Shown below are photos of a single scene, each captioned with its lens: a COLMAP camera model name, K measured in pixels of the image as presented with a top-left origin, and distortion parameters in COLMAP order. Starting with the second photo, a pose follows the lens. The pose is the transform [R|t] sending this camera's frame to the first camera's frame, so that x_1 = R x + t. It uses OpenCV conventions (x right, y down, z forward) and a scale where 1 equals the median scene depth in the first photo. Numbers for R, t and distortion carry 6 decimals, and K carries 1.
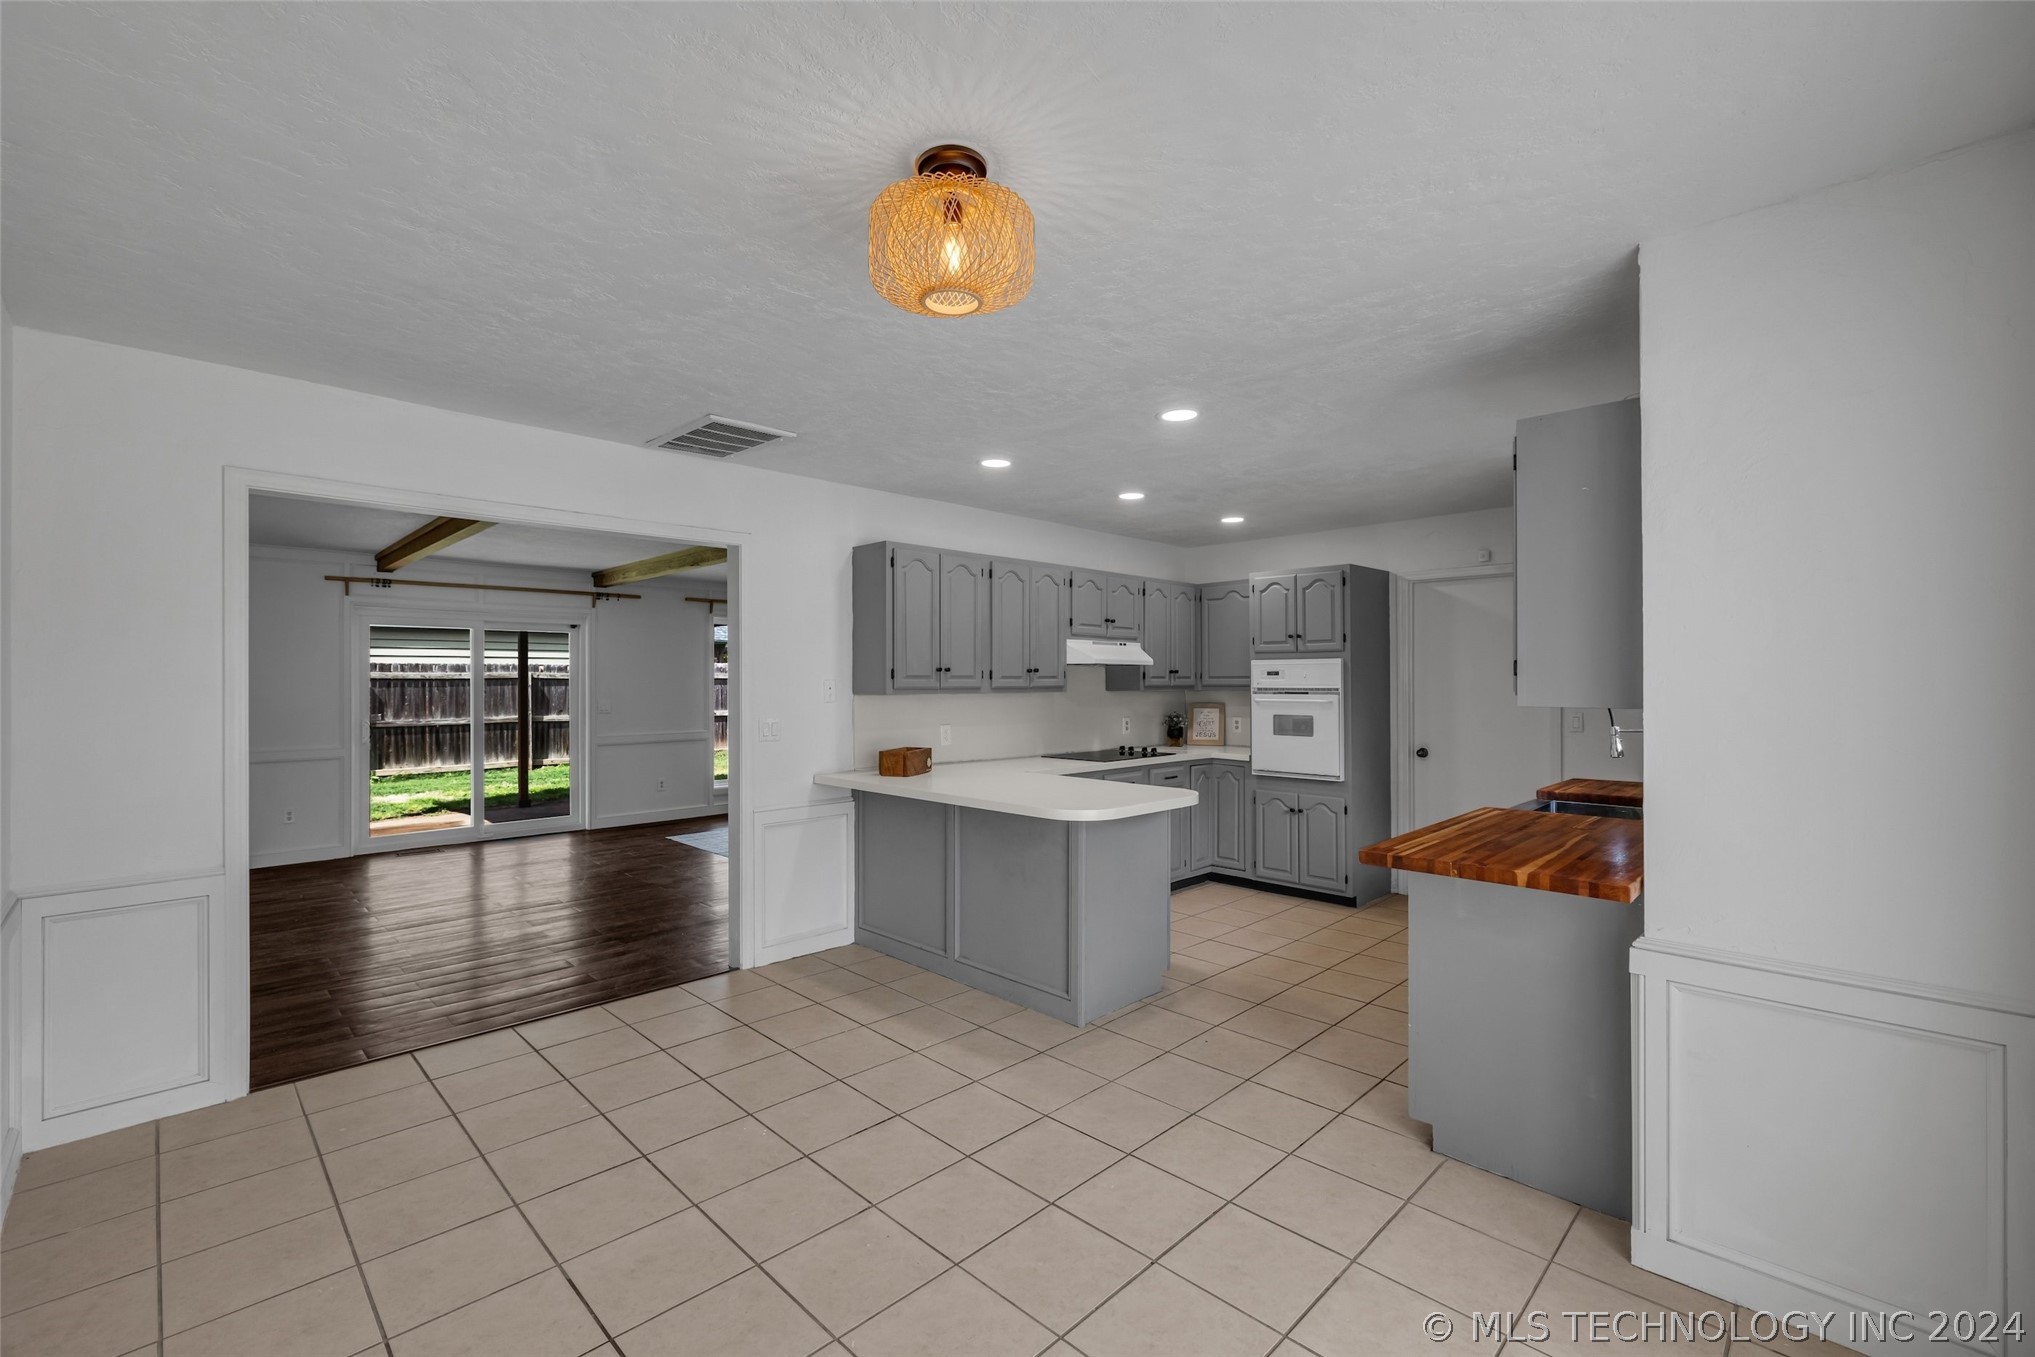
lens RADIAL K [[866.4, 0, 1017.5], [0, 866.4, 678.5], [0, 0, 1]] dist [-0.002330, -0.000392]
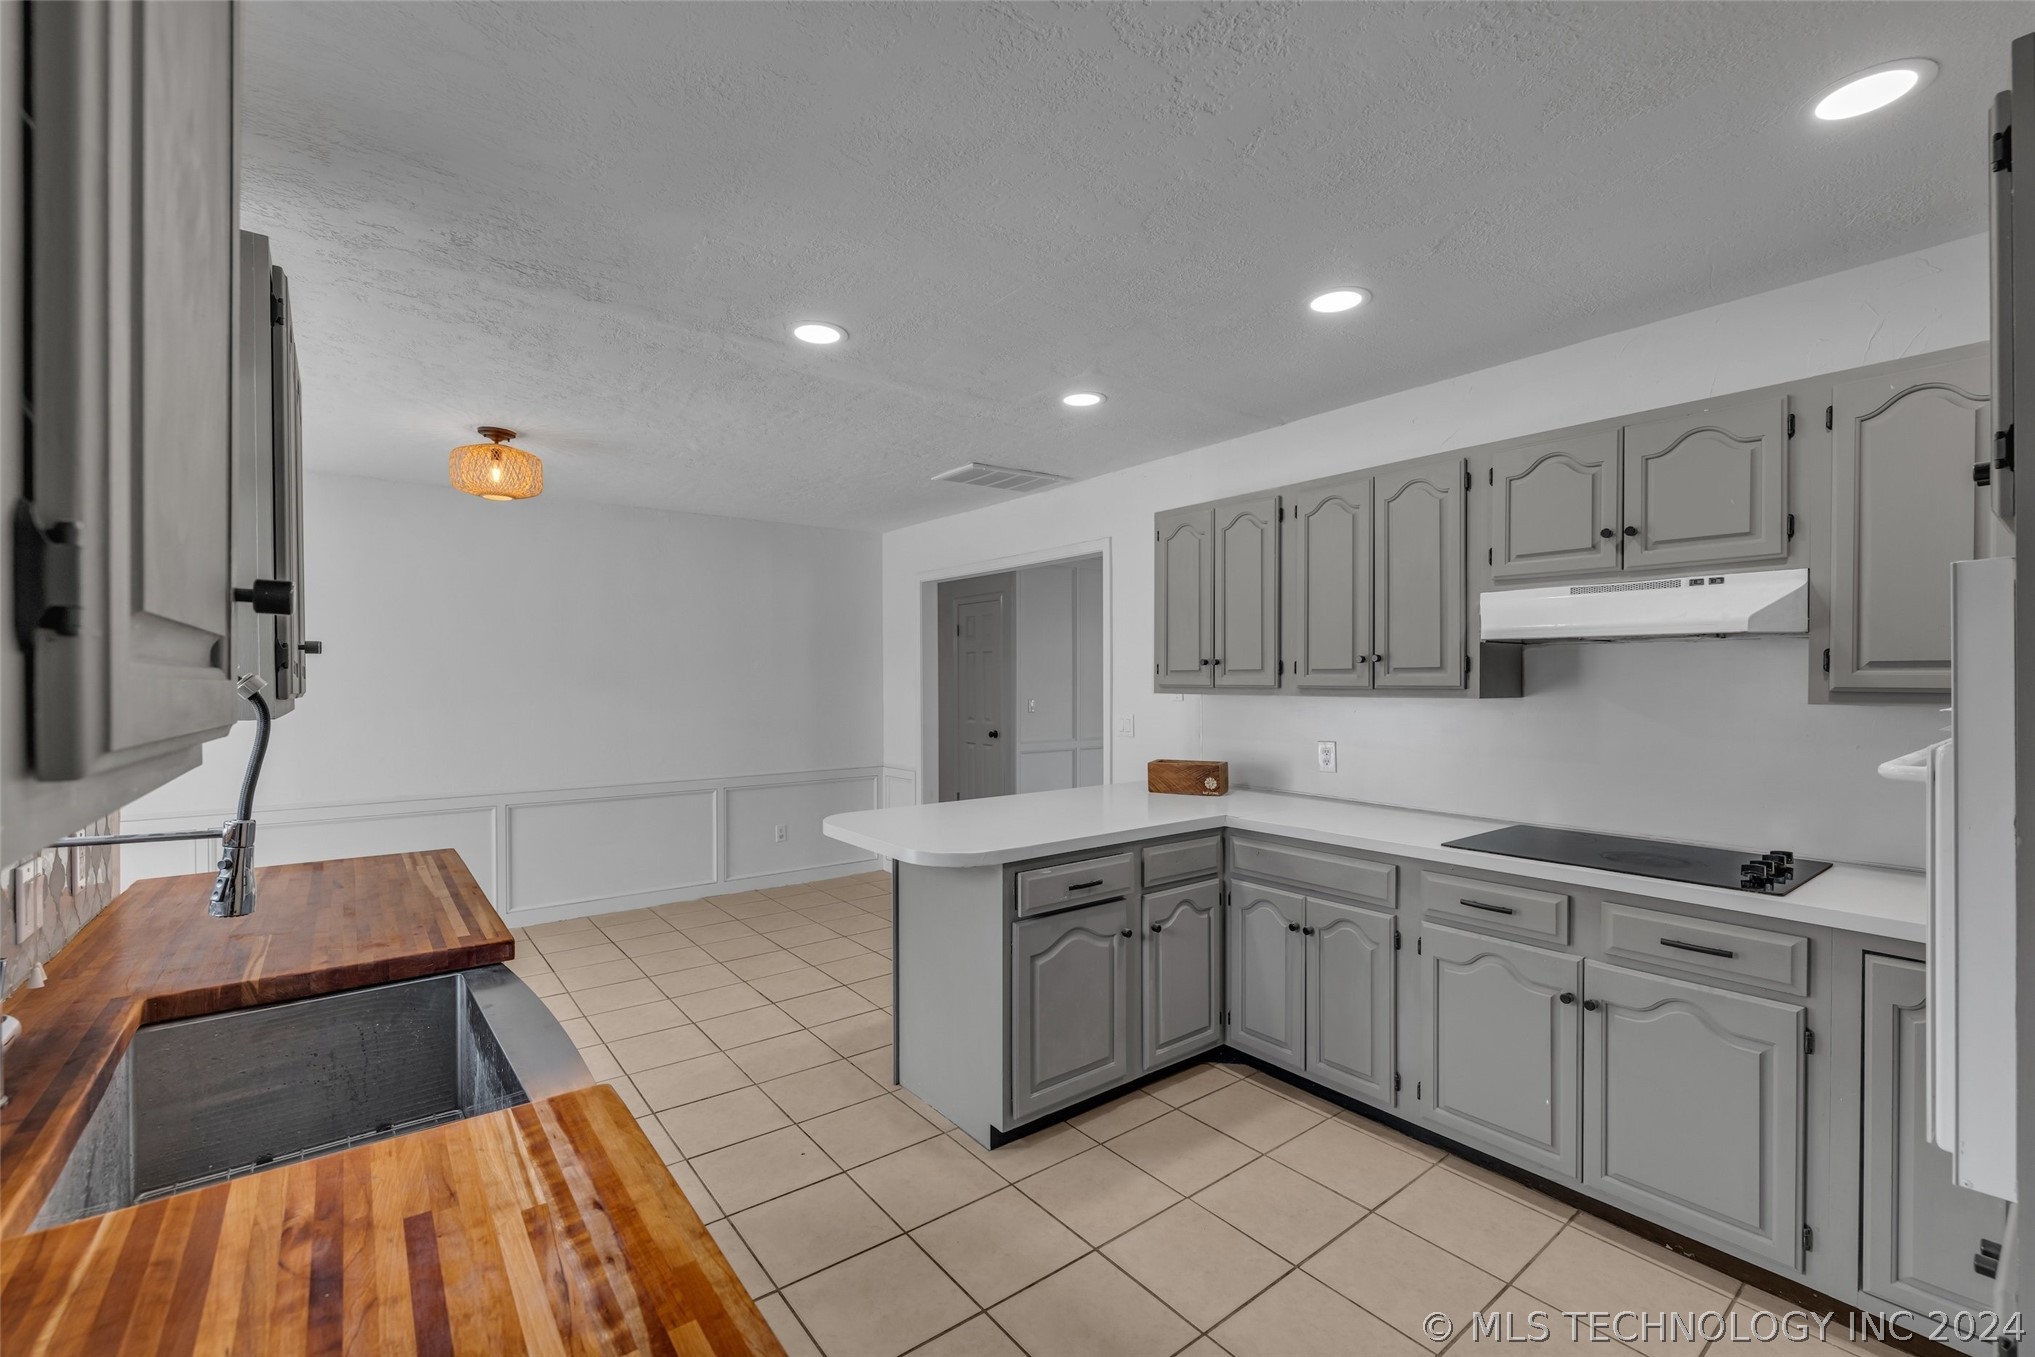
lens RADIAL K [[866.6, 0, 1016.8], [0, 866.6, 682.4], [0, 0, 1]] dist [0.000385, -0.000049]
pose [[-0.128259, 0.006146, -0.991722, 0.558426], [0.004811, 0.999973, 0.005575, 0.001856], [0.991729, -0.004056, -0.128285, 0.763418]]
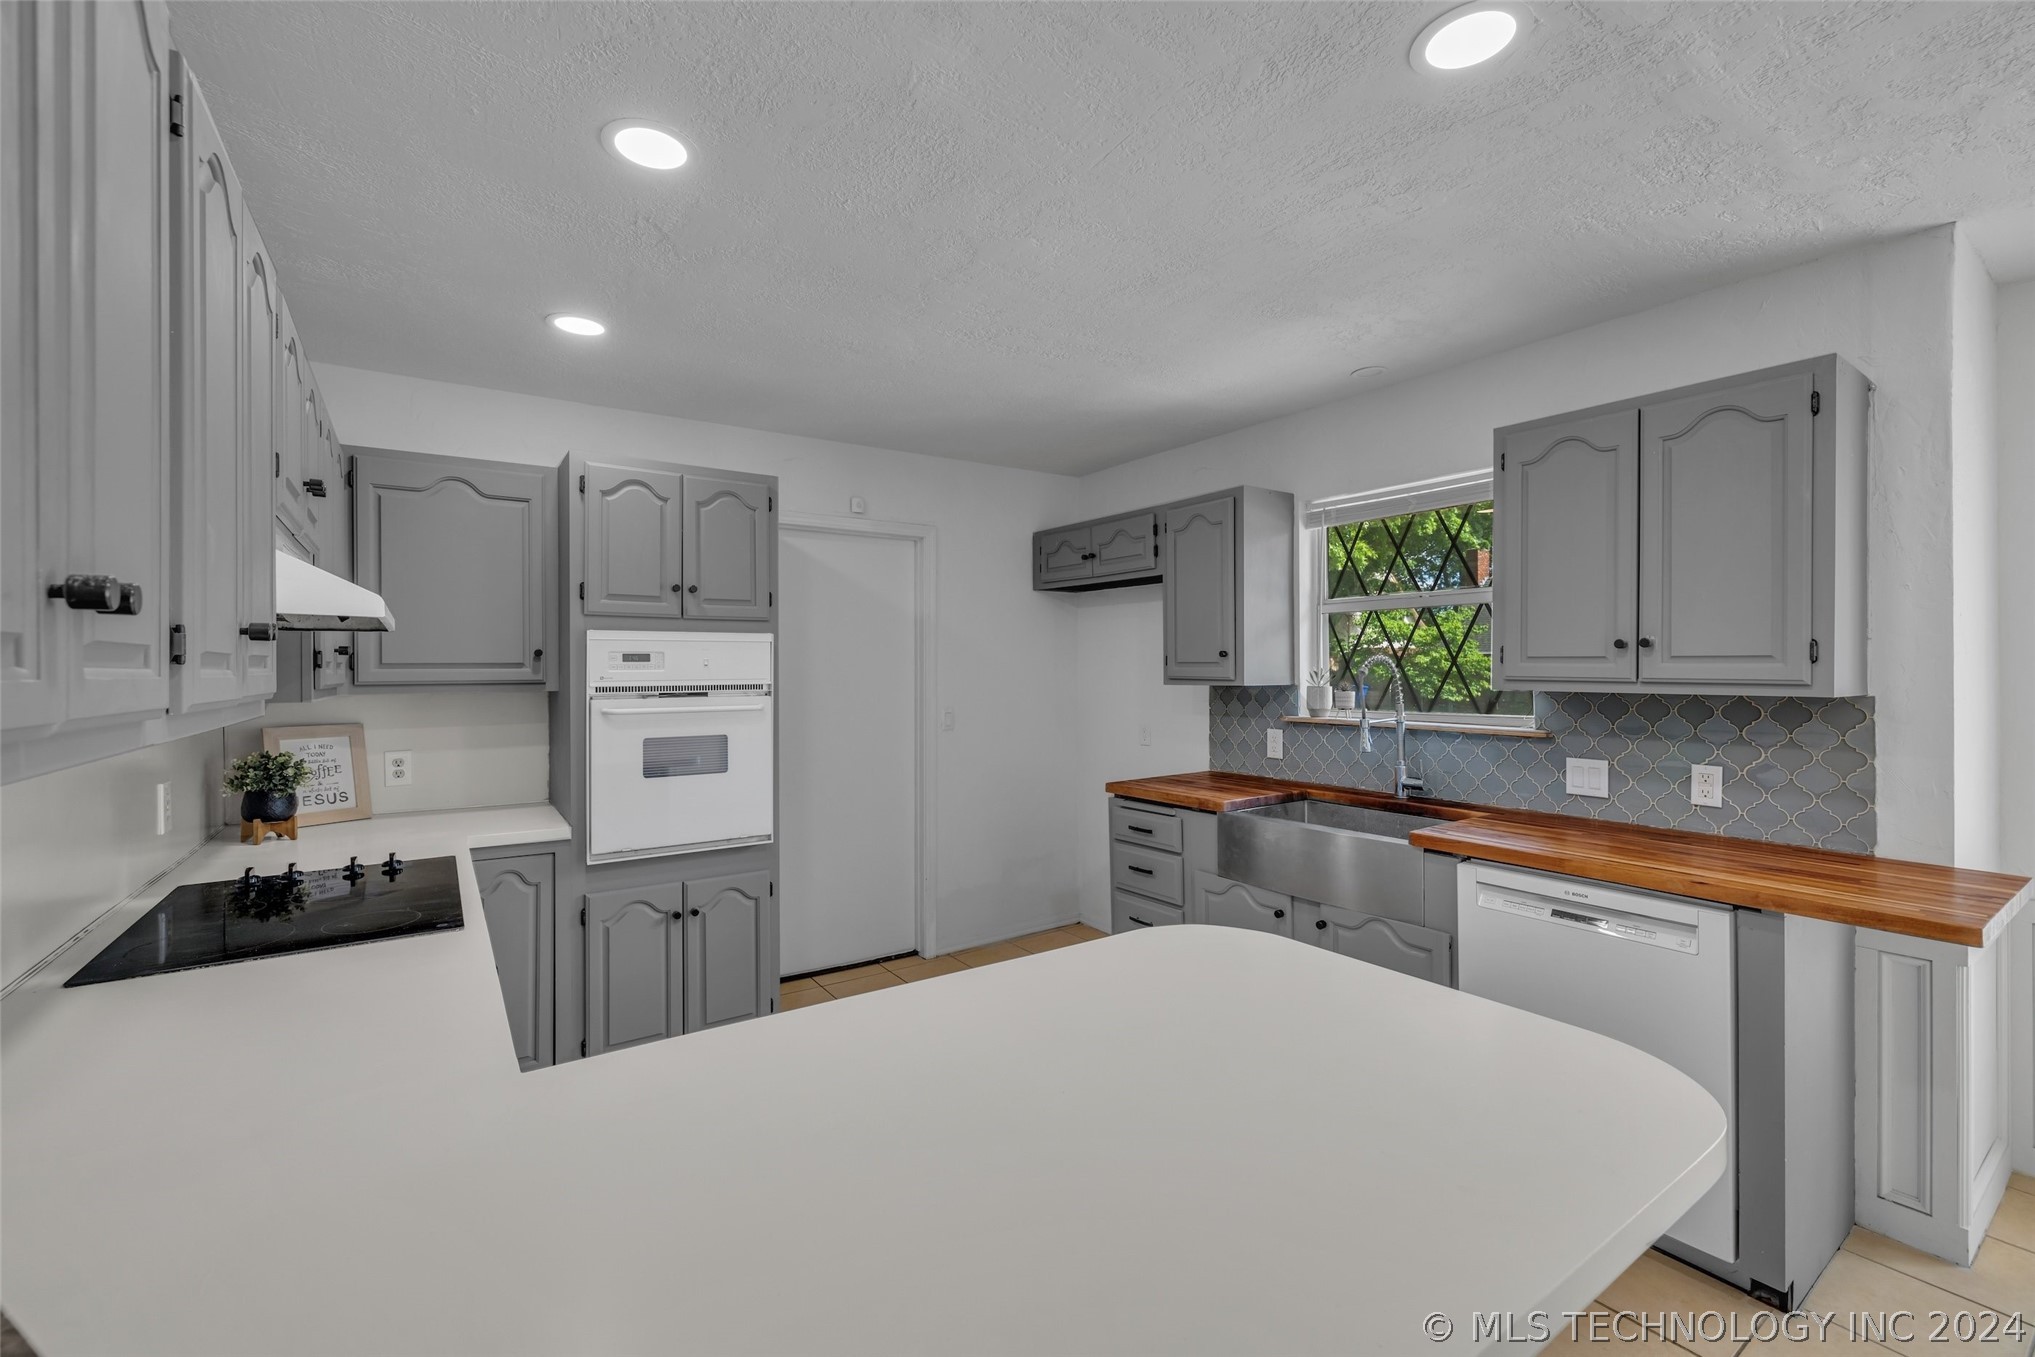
lens RADIAL K [[855.0, 0, 1015.6], [0, 855.0, 670.1], [0, 0, 1]] dist [-0.003065, -0.000303]
pose [[0.184233, -0.000058, 0.982883, -0.155881], [0.001201, 0.999999, -0.000166, 0.001667], [-0.982882, 0.001212, 0.184233, 0.684104]]
